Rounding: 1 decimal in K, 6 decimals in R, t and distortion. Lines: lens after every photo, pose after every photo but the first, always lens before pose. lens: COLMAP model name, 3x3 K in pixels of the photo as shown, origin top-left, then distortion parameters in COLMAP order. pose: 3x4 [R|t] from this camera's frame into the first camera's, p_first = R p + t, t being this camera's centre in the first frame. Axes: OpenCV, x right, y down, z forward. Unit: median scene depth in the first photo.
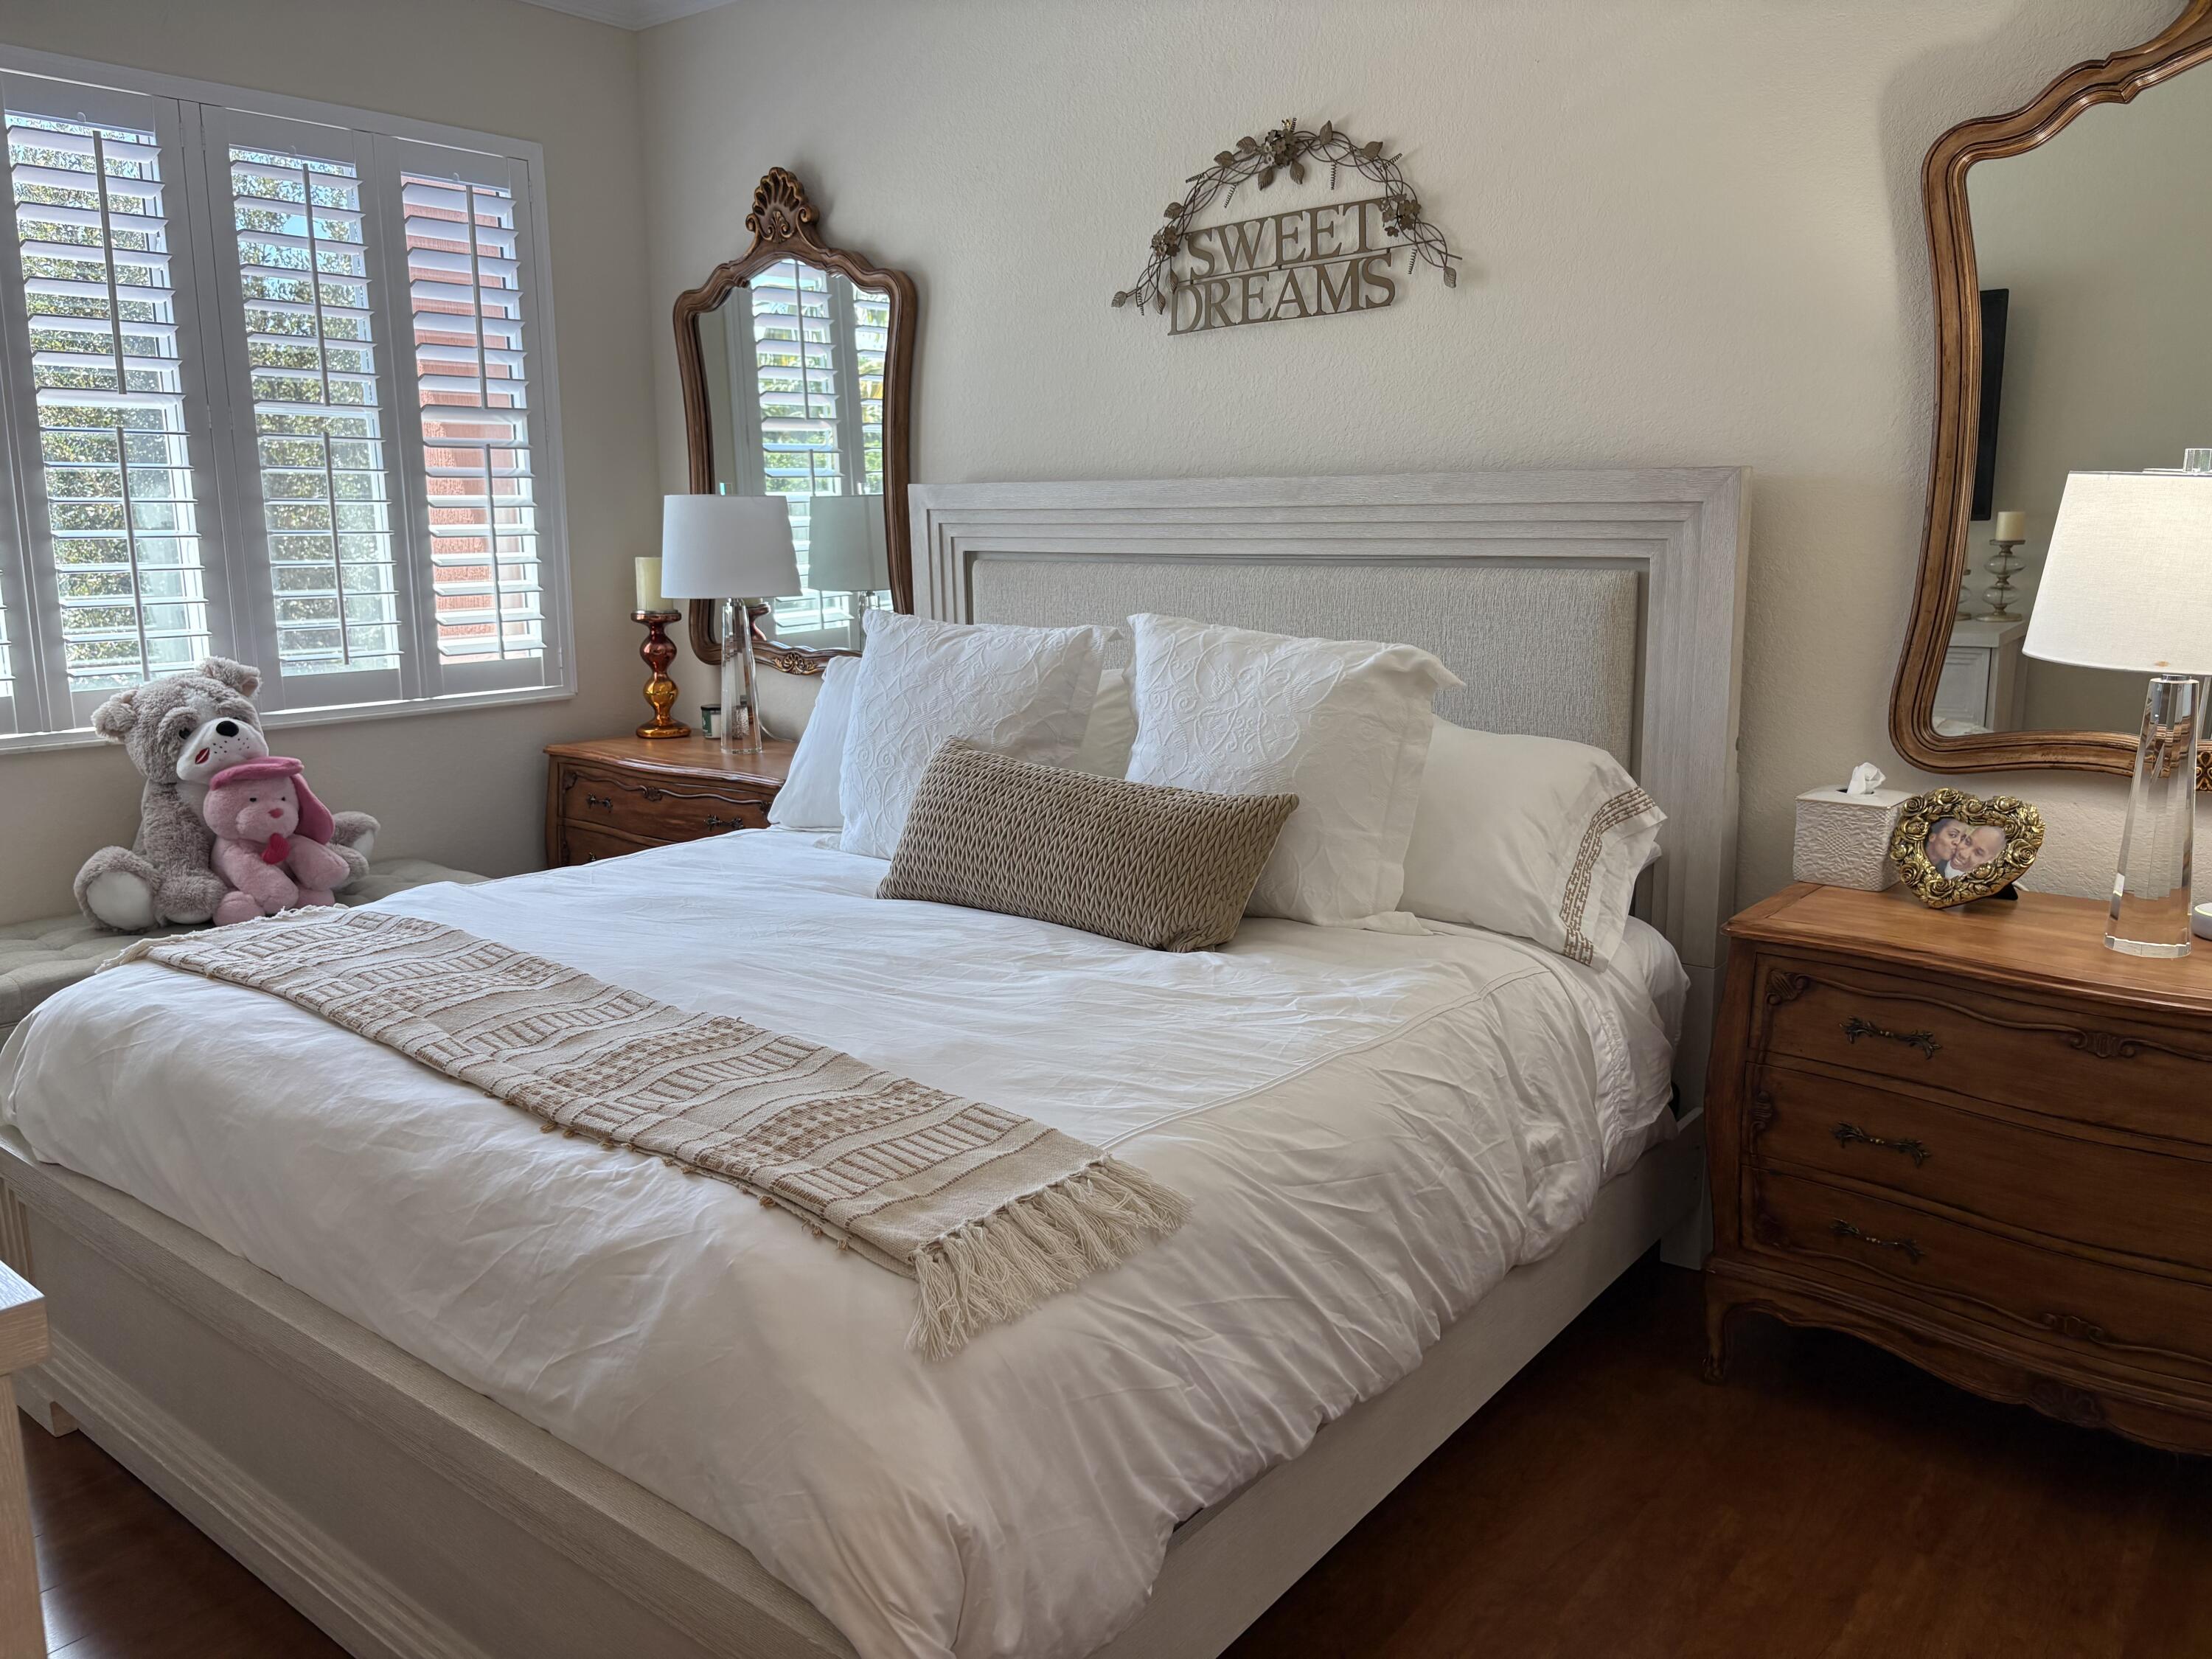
lens RADIAL K [[1696.8, 0, 1106.0], [0, 1696.8, 829.5], [0, 0, 1]] dist [0.084149, -0.001313]
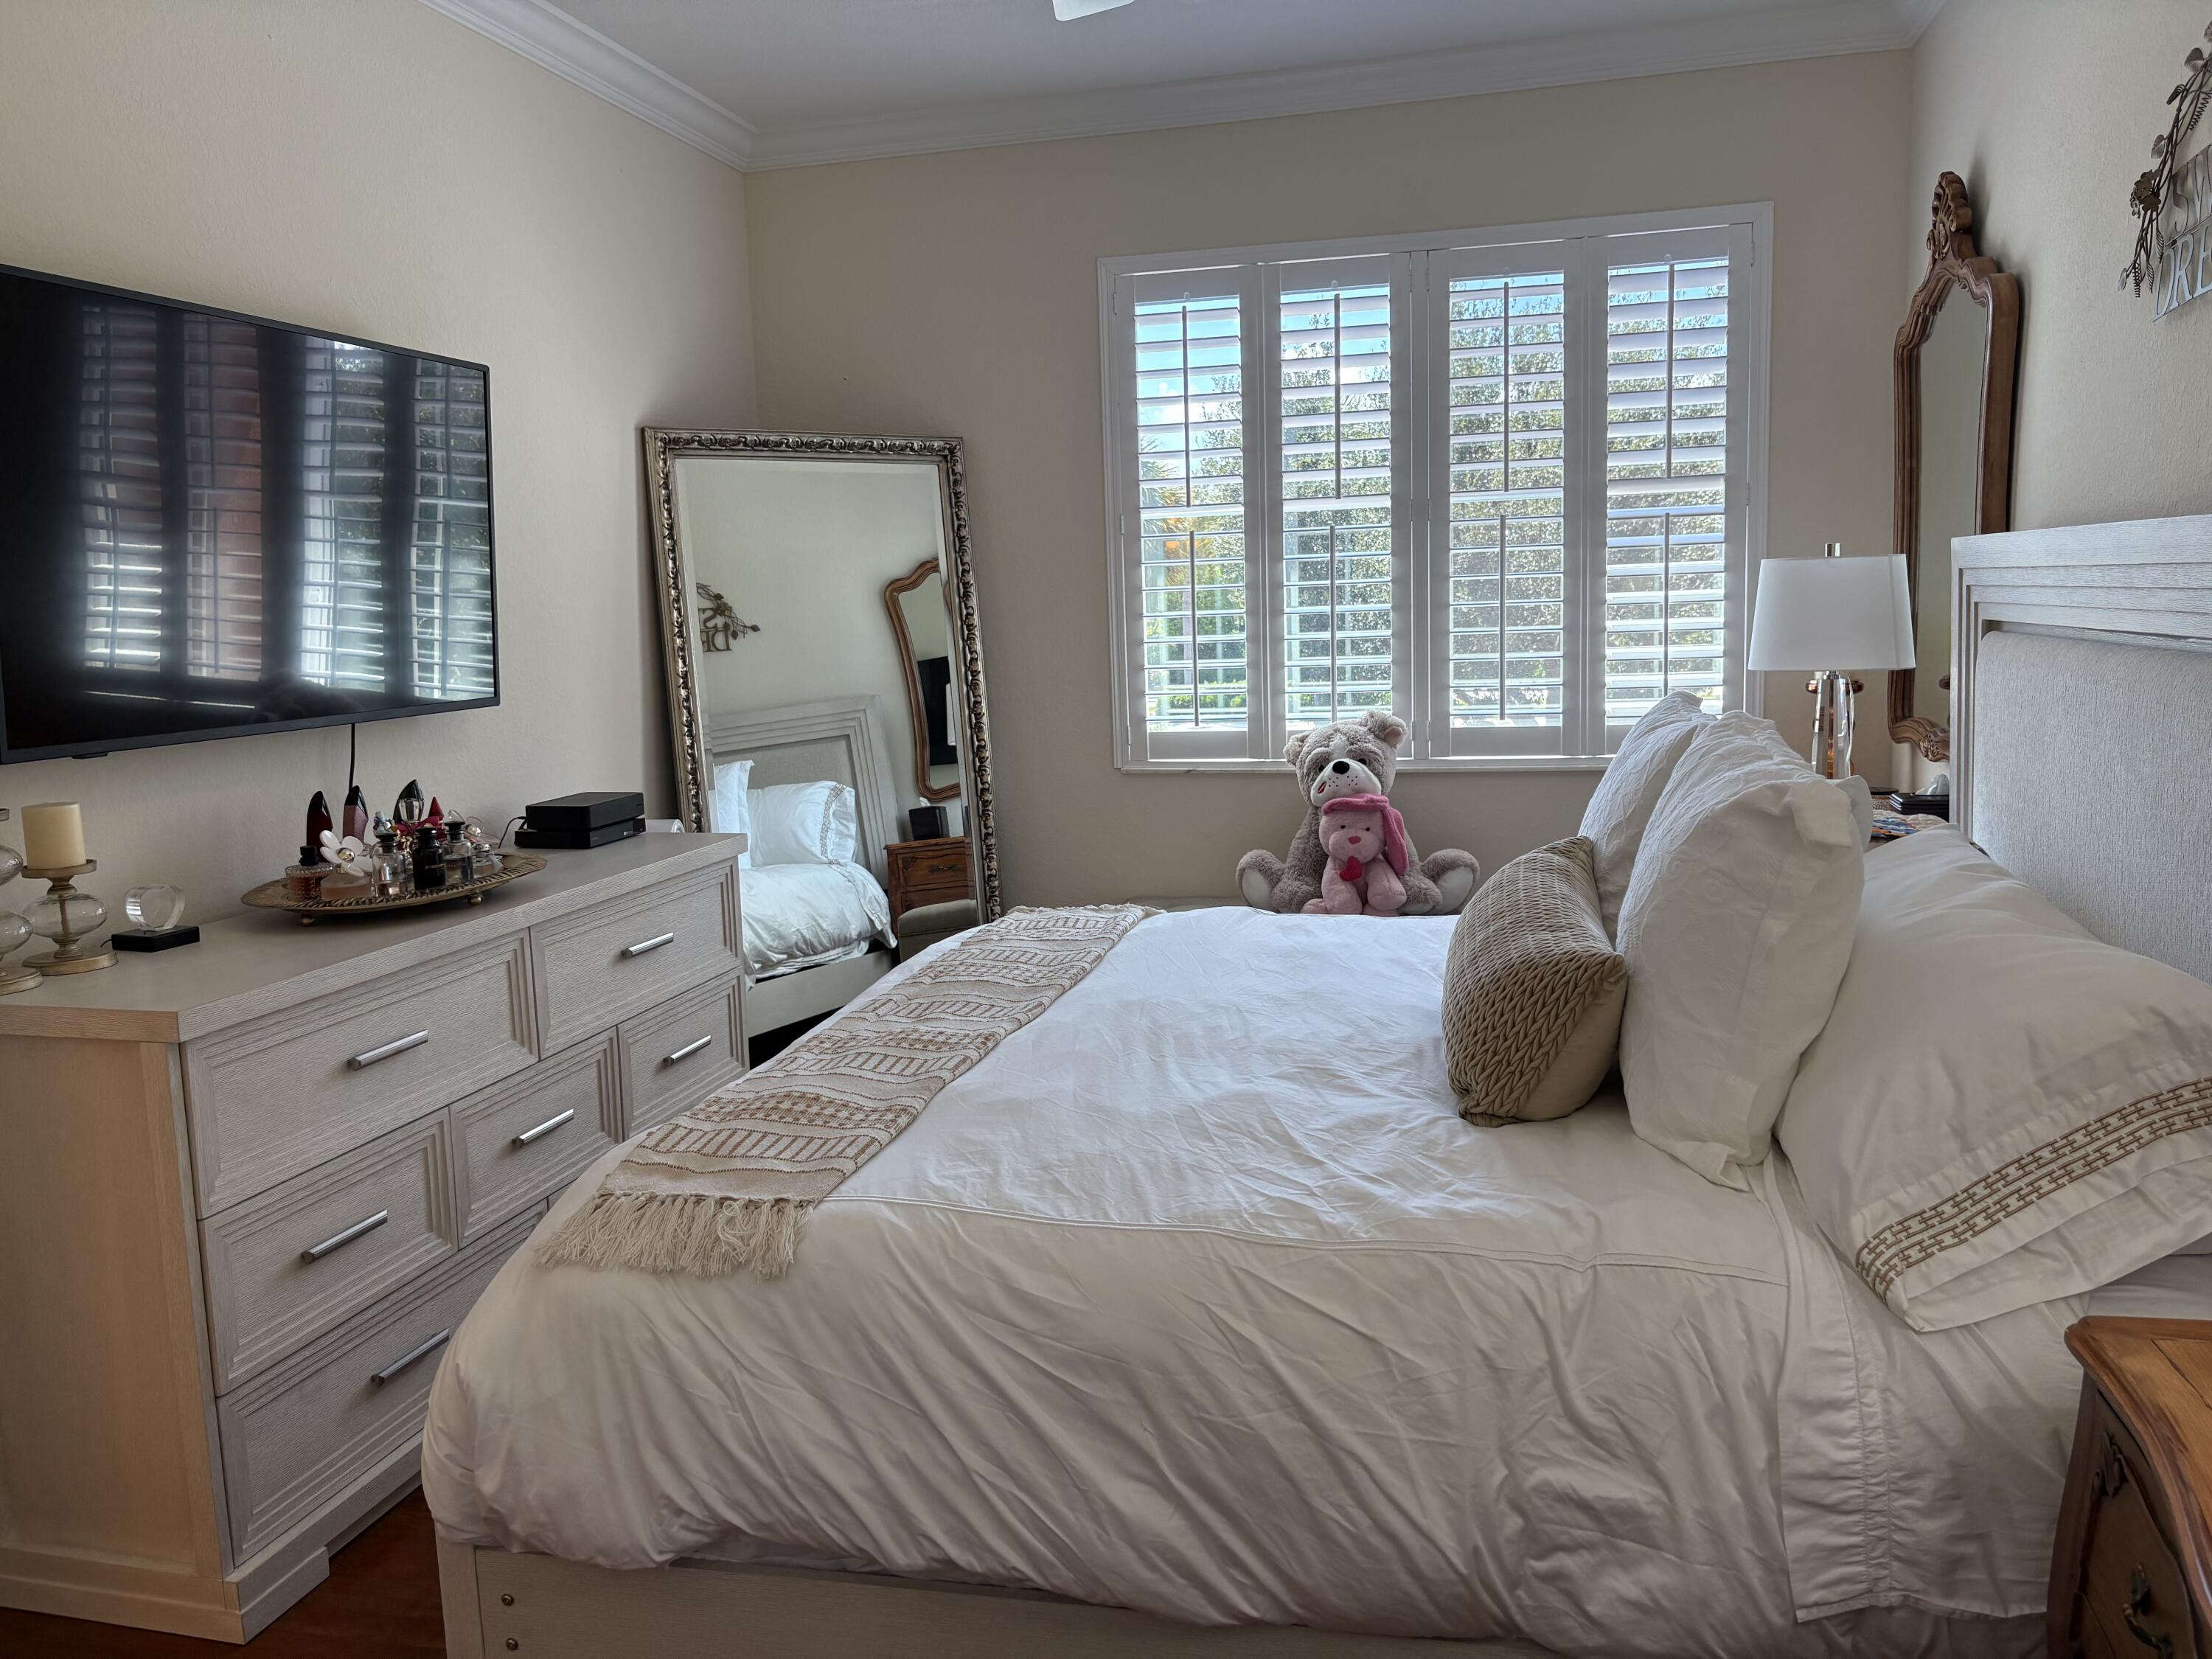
lens RADIAL K [[1744.0, 0, 1106.0], [0, 1744.0, 829.5], [0, 0, 1]] dist [0.032243, -0.001413]
pose [[0.428855, 0.118078, -0.895623, 0.779370], [-0.140178, 0.988110, 0.063149, -0.103486], [0.892431, 0.098465, 0.440308, 0.479543]]
